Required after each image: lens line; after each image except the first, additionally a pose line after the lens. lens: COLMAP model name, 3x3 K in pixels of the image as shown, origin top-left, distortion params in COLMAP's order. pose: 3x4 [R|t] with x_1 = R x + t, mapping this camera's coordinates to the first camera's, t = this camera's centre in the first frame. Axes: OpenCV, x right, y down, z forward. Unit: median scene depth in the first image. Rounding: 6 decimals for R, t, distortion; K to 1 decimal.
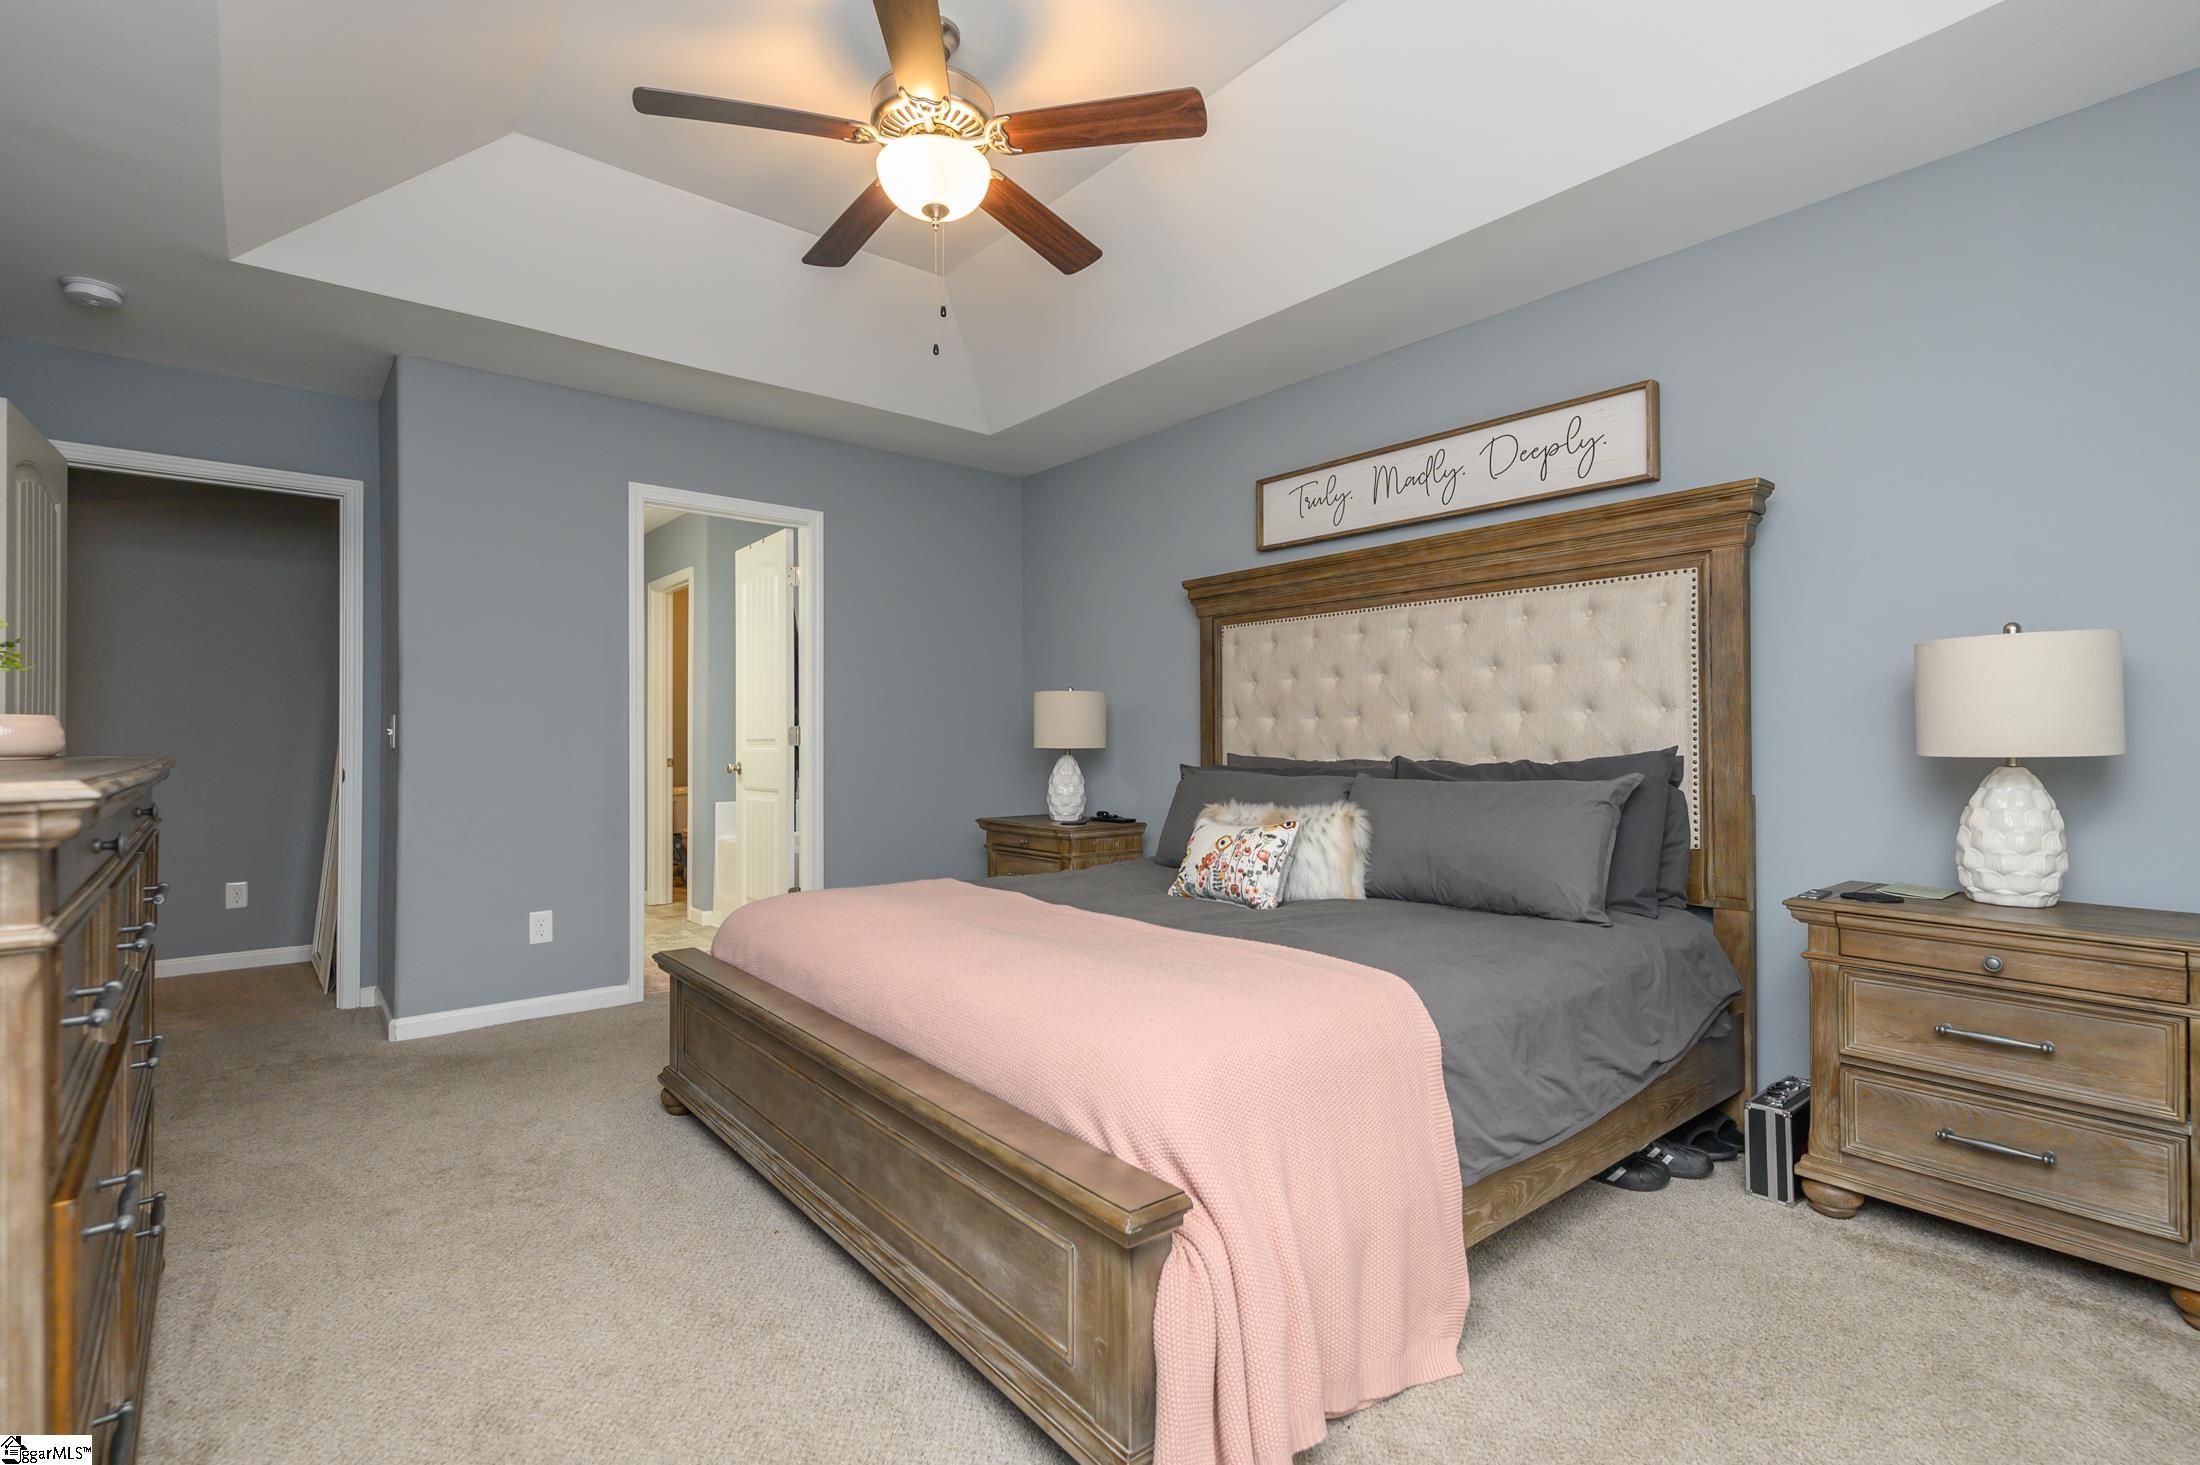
lens RADIAL K [[997.2, 0, 1096.4], [0, 997.2, 738.4], [0, 0, 1]] dist [-0.002253, 0.000900]
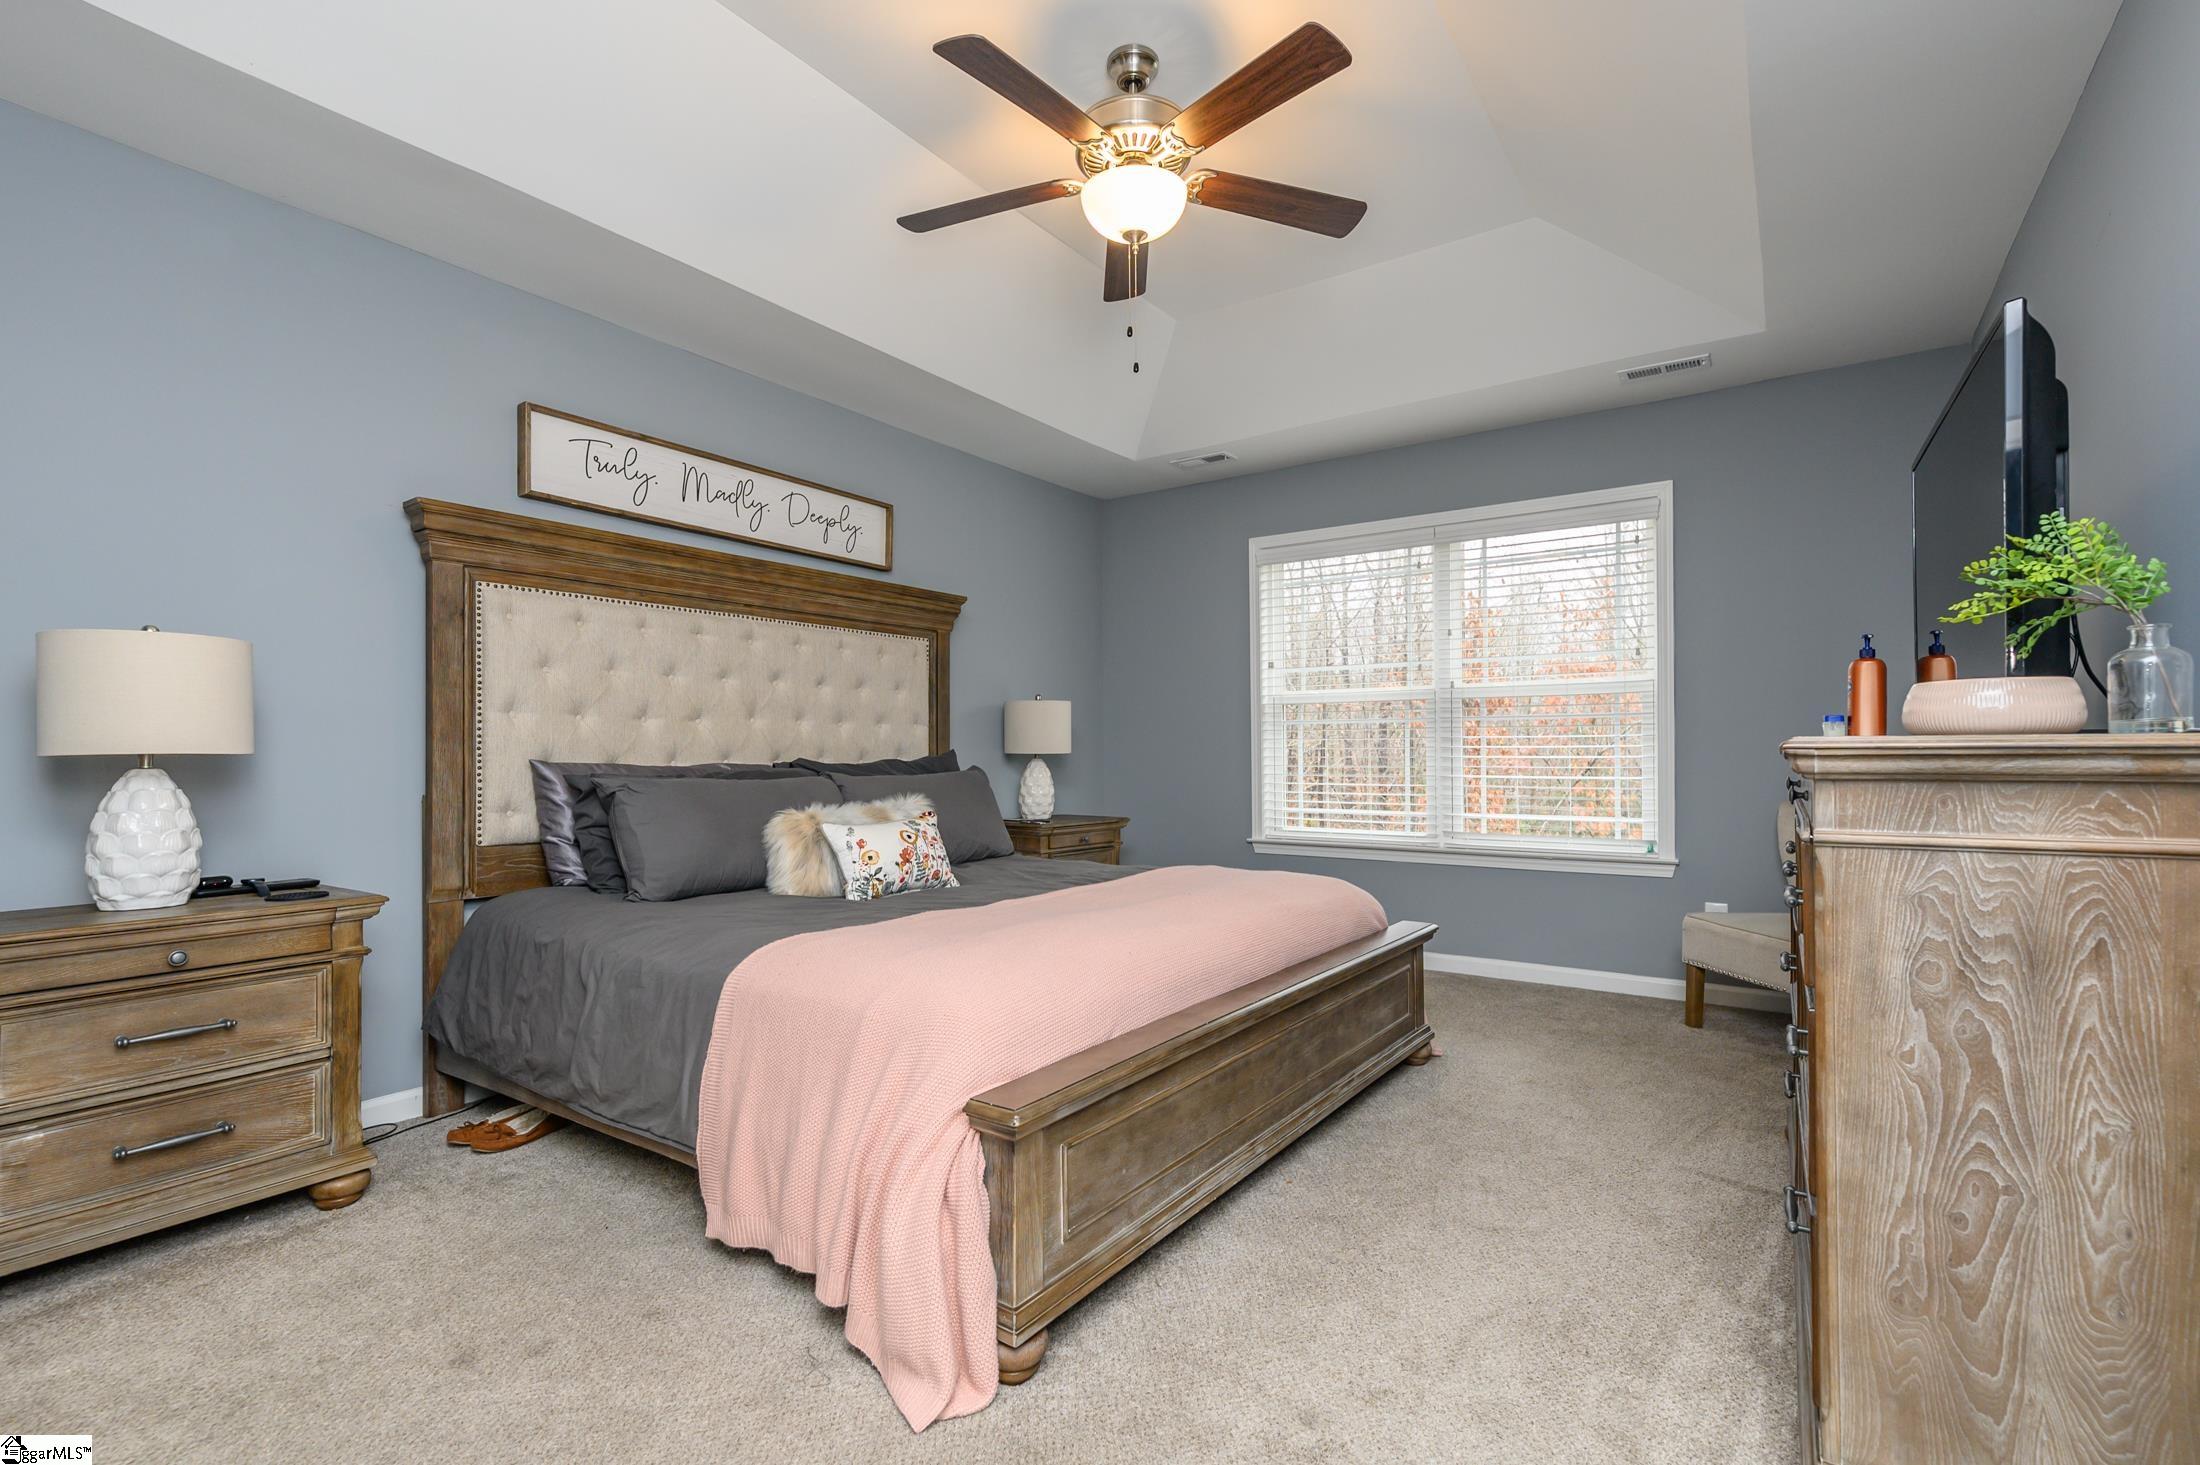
lens RADIAL K [[997.2, 0, 1101.3], [0, 997.2, 742.6], [0, 0, 1]] dist [-0.002253, 0.000900]
pose [[-0.263642, 0.002296, 0.964618, -0.815811], [-0.010325, 0.999933, -0.005202, 0.003251], [-0.964565, -0.011331, -0.263601, 0.905501]]
